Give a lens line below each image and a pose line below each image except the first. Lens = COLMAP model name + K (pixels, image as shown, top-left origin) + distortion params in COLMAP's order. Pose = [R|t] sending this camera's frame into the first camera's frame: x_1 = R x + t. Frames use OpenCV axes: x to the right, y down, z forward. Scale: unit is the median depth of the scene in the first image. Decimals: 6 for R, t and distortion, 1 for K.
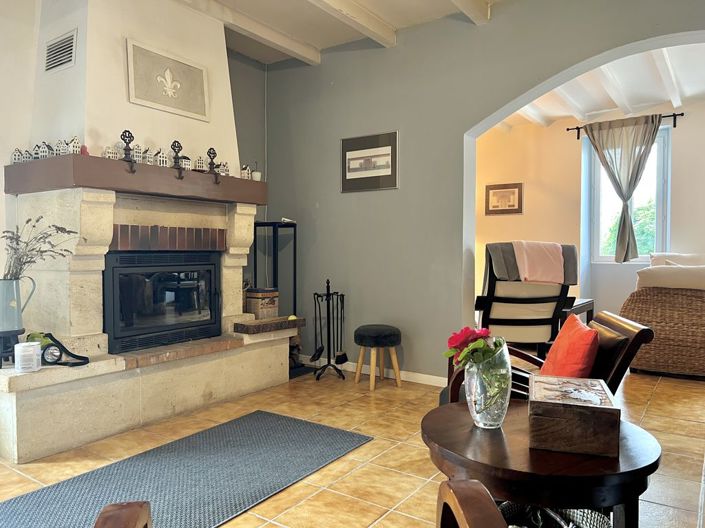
lens RADIAL K [[524.3, 0, 352.5], [0, 524.3, 264.0], [0, 0, 1]] dist [0.047644, -0.055637]
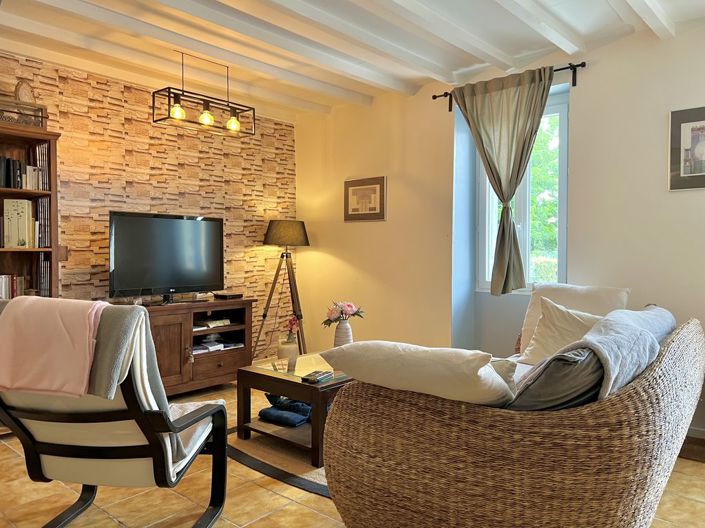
lens RADIAL K [[524.3, 0, 352.5], [0, 524.3, 264.0], [0, 0, 1]] dist [0.047644, -0.055637]
pose [[0.995751, 0.001296, -0.092081, 0.382735], [-0.000688, 0.999978, 0.006630, -0.045259], [0.092088, -0.006539, 0.995729, 0.322861]]
